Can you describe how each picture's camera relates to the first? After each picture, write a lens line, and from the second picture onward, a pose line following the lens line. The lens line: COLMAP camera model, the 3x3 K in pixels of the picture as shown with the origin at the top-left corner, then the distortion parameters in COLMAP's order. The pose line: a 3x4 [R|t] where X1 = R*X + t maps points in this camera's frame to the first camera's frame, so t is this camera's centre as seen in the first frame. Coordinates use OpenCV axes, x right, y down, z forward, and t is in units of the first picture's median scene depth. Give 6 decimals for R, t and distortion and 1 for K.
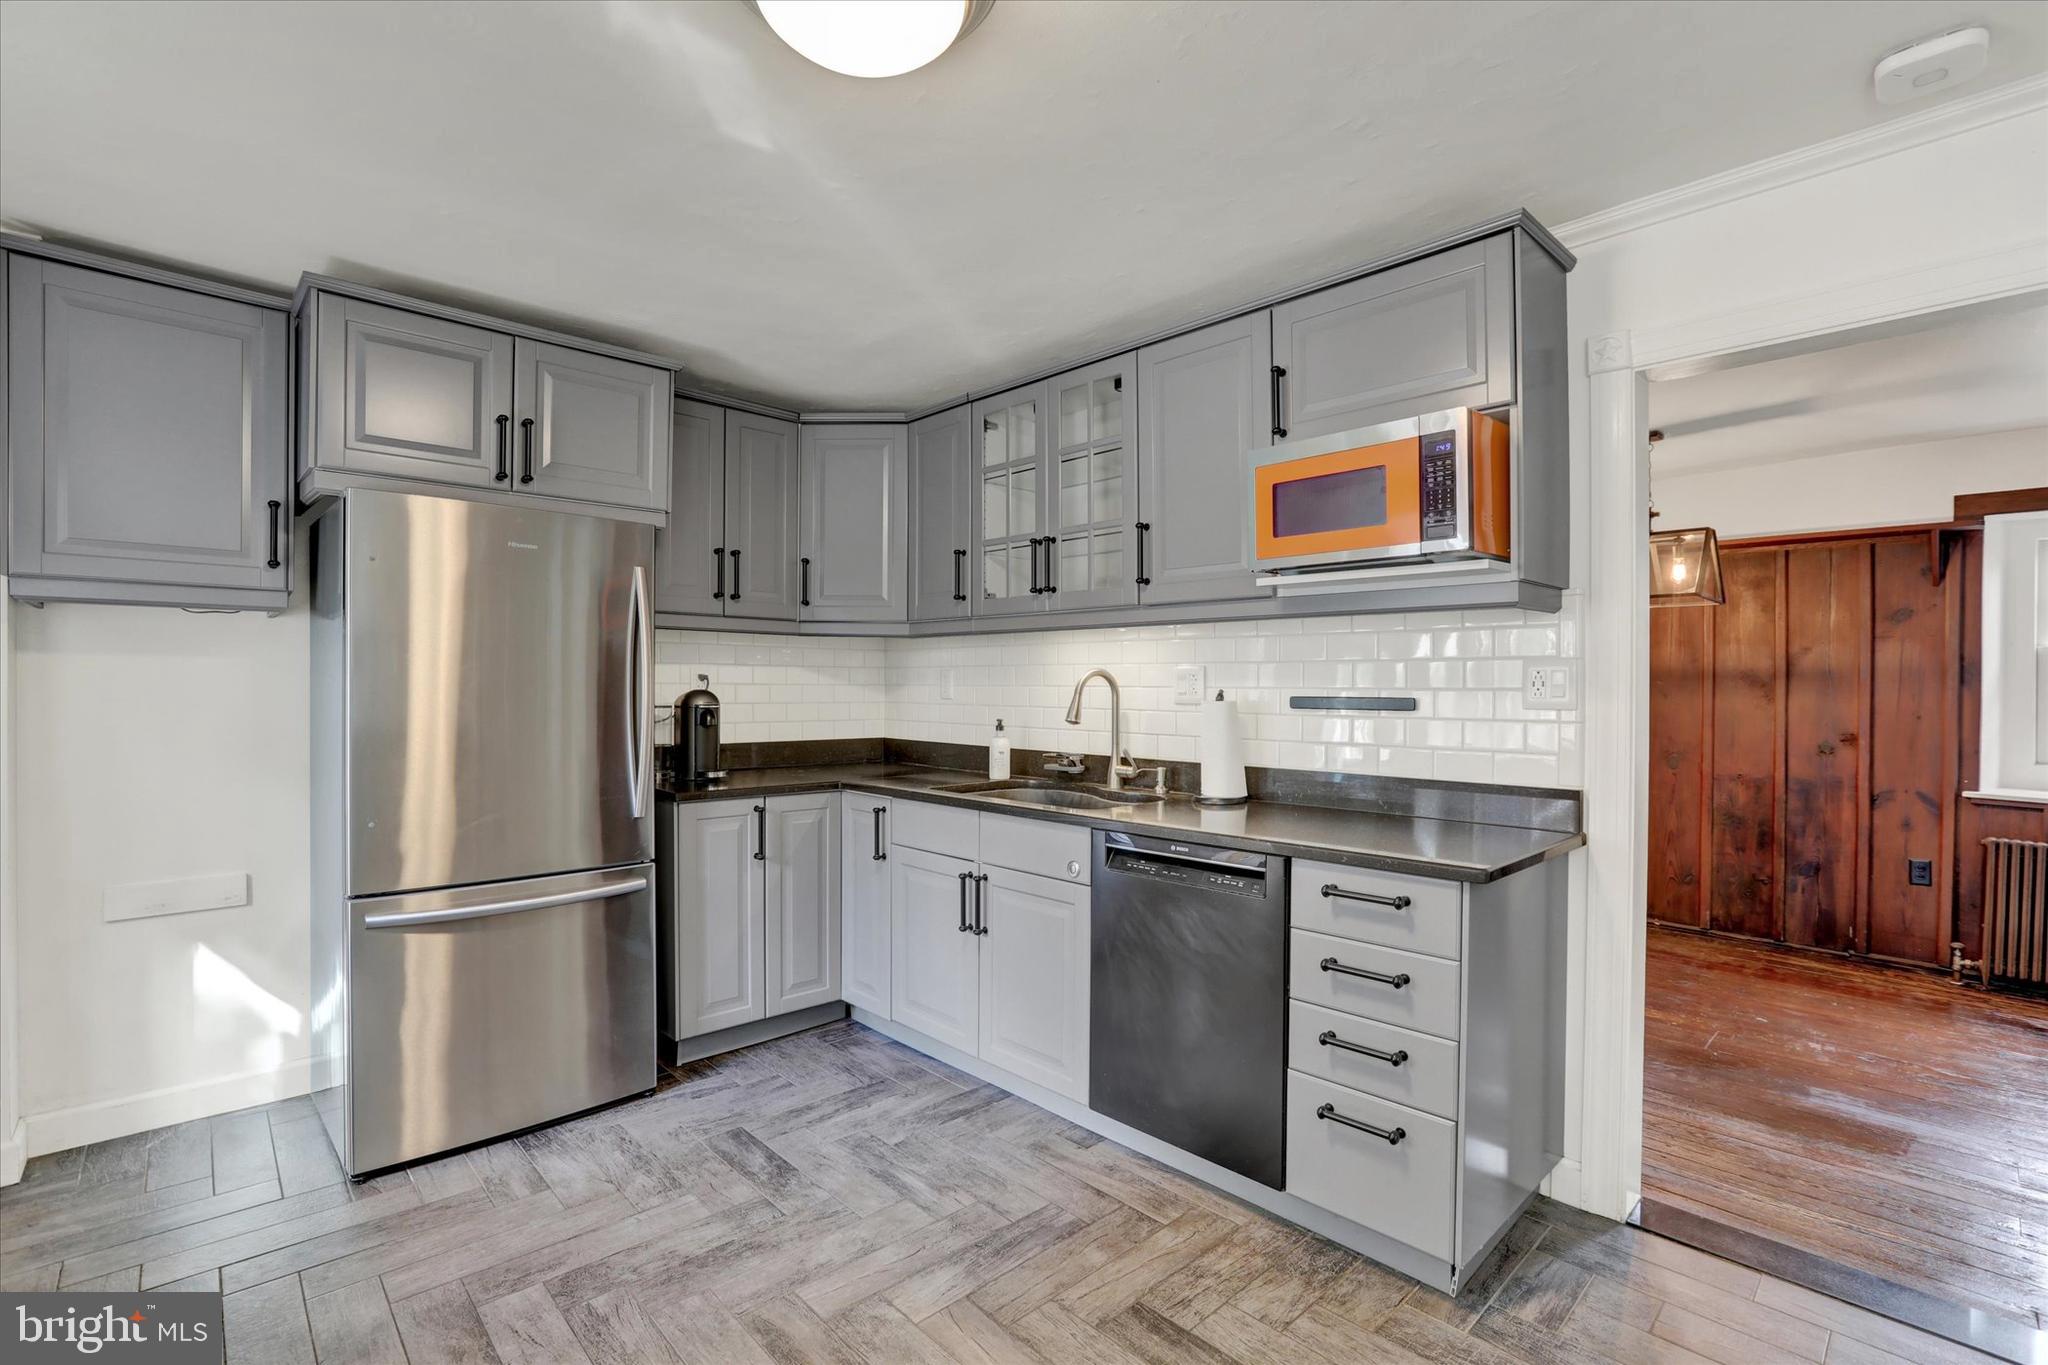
lens RADIAL K [[954.0, 0, 1011.8], [0, 954.0, 689.9], [0, 0, 1]] dist [-0.037249, 0.008719]
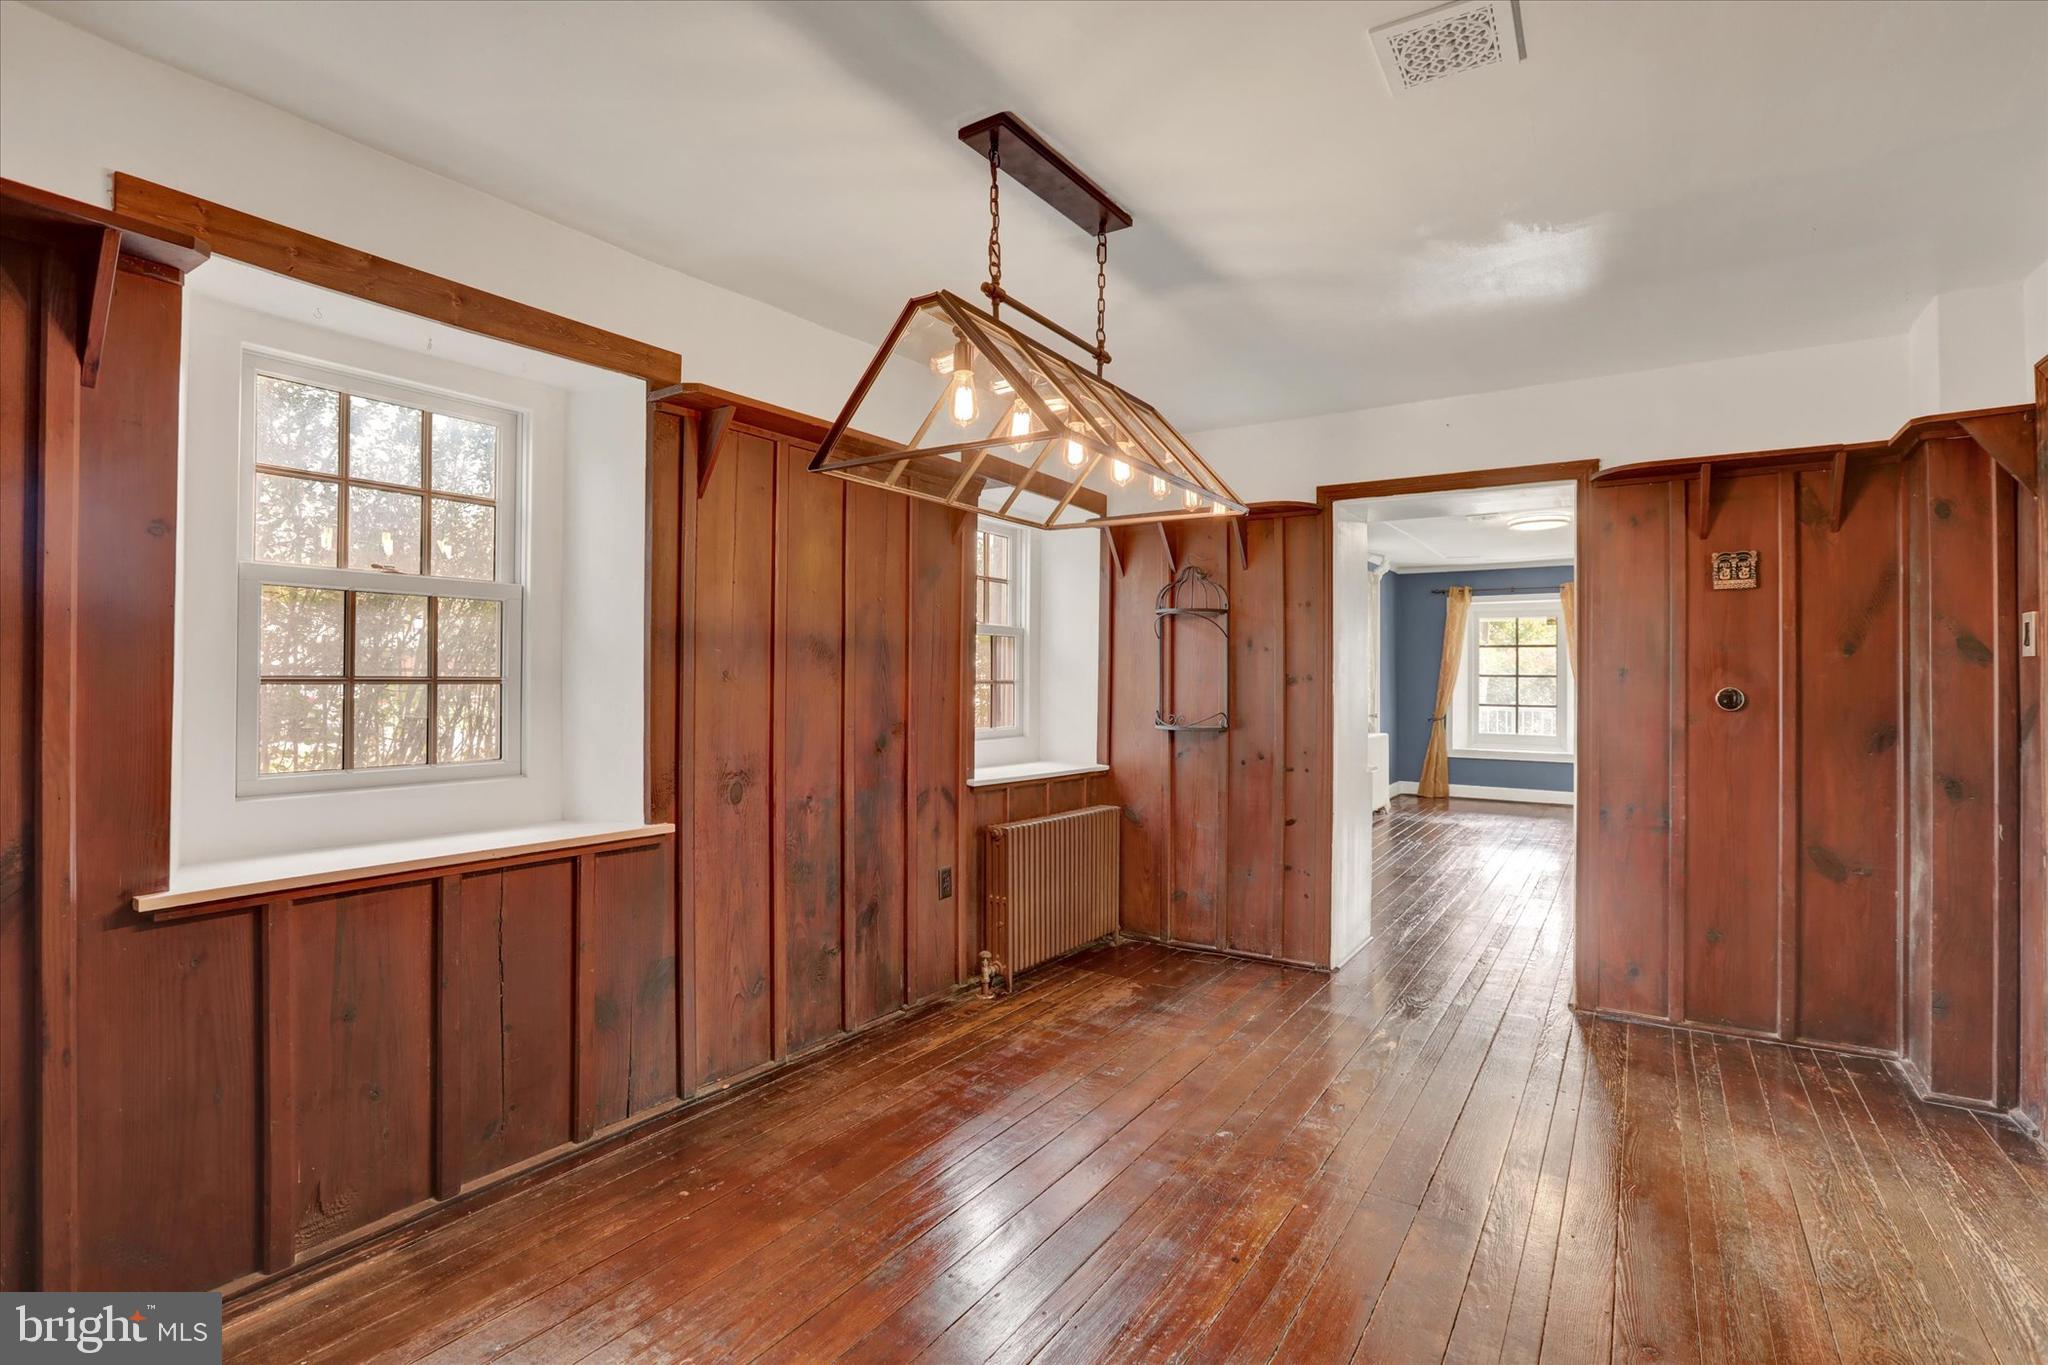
lens RADIAL K [[954.0, 0, 1007.2], [0, 954.0, 685.7], [0, 0, 1]] dist [-0.037249, 0.008719]
pose [[-0.198306, 0.001913, 0.980138, 0.122580], [0.018233, 0.999832, 0.001737, 0.017745], [-0.979971, 0.018215, -0.198308, 1.072994]]
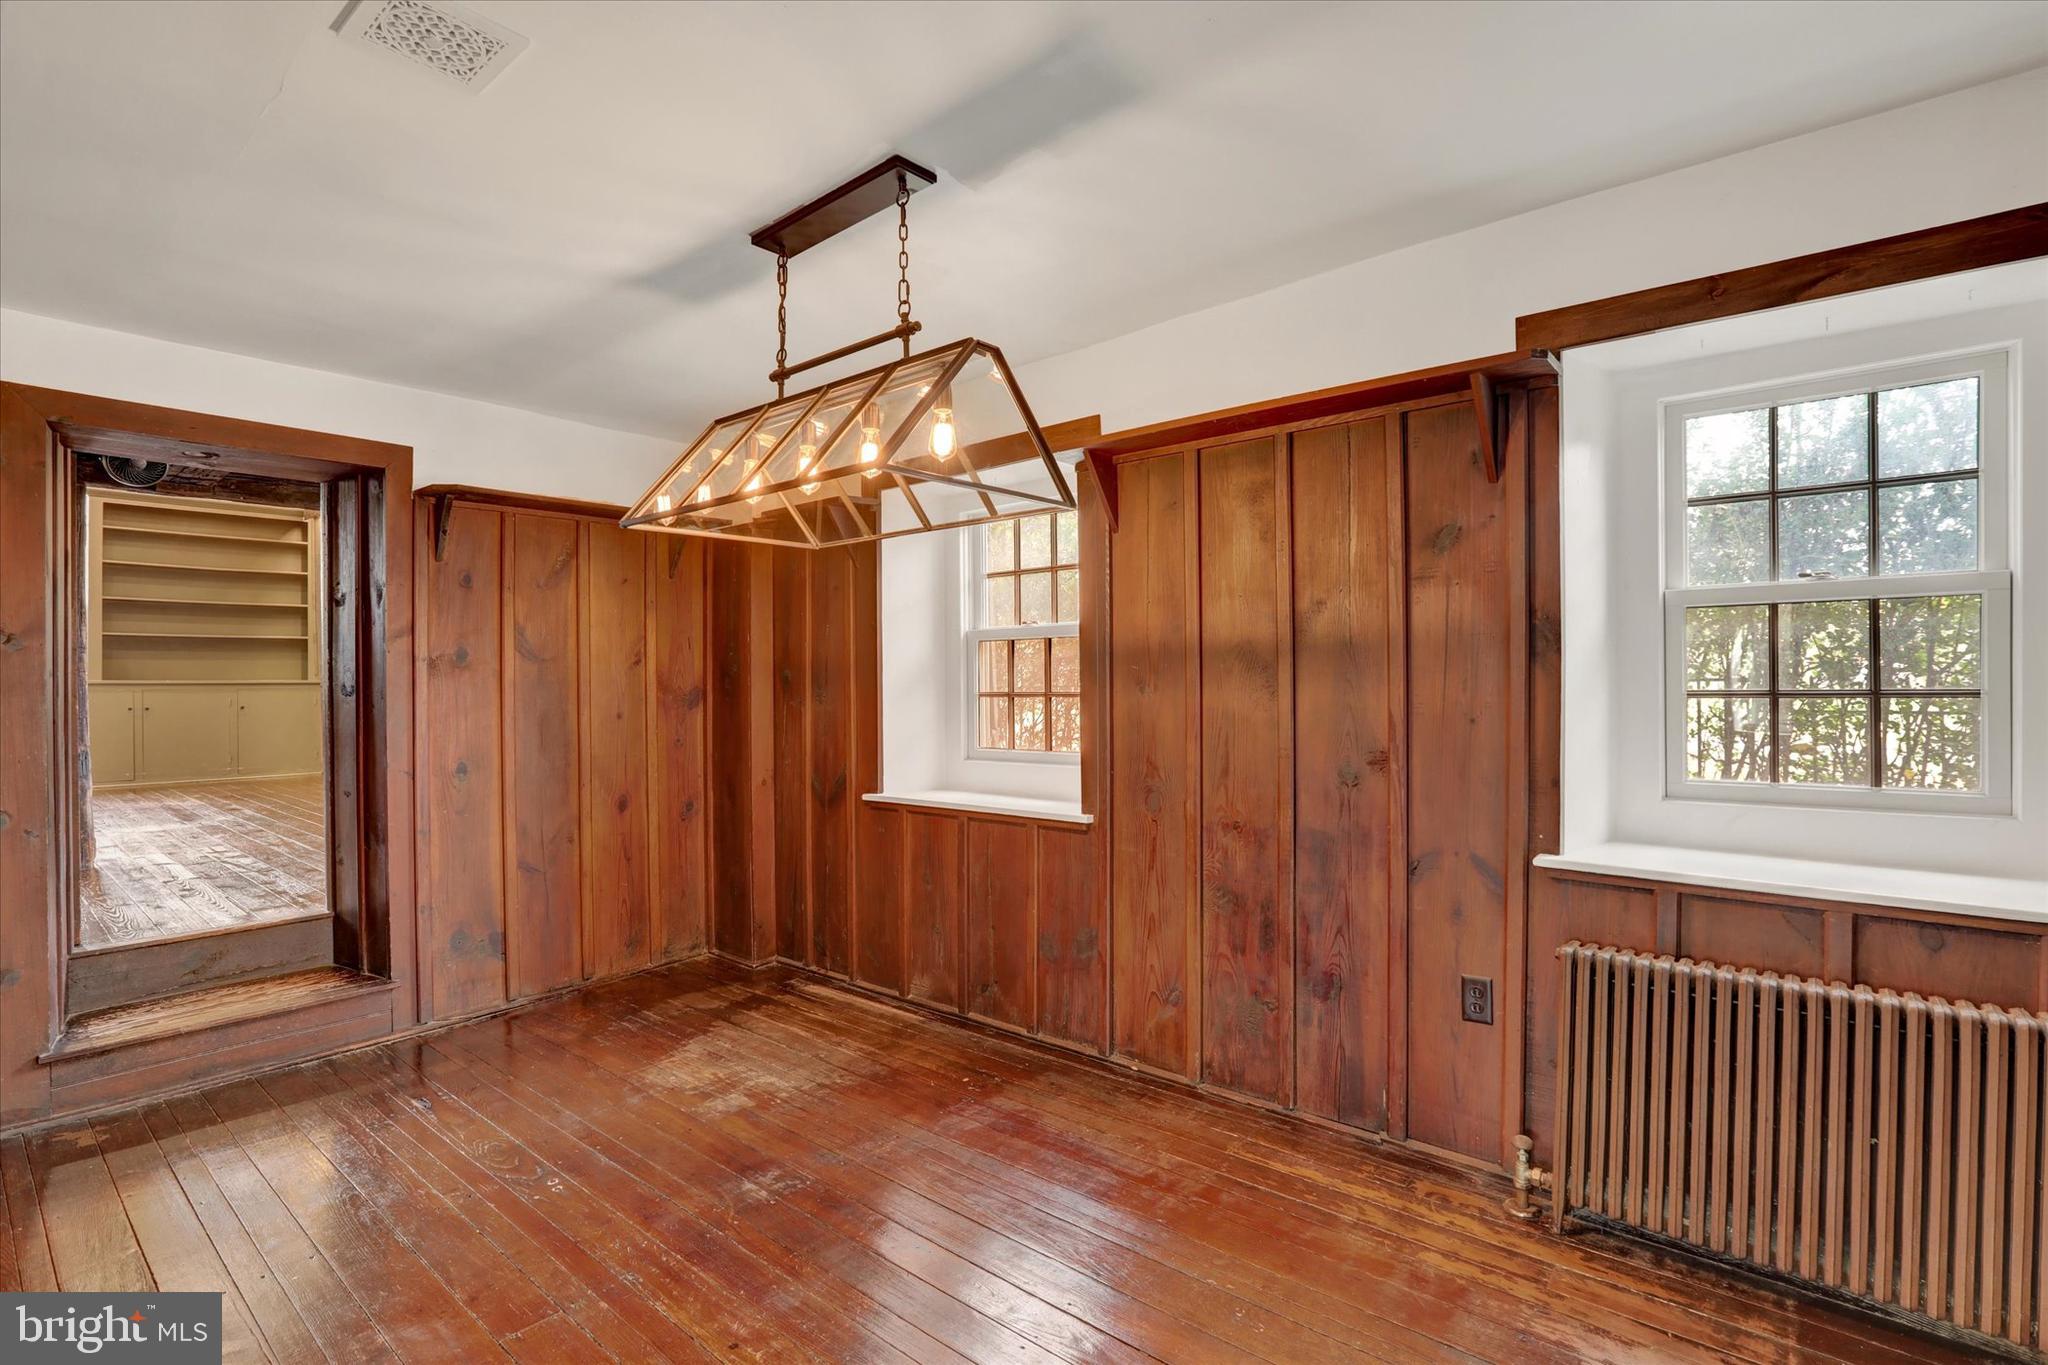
lens RADIAL K [[954.0, 0, 1047.9], [0, 954.0, 701.8], [0, 0, 1]] dist [-0.037249, 0.008719]
pose [[0.993196, -0.006301, 0.116283, 0.639214], [0.006687, 0.999973, -0.002933, 0.017868], [-0.116262, 0.003691, 0.993212, 0.453740]]
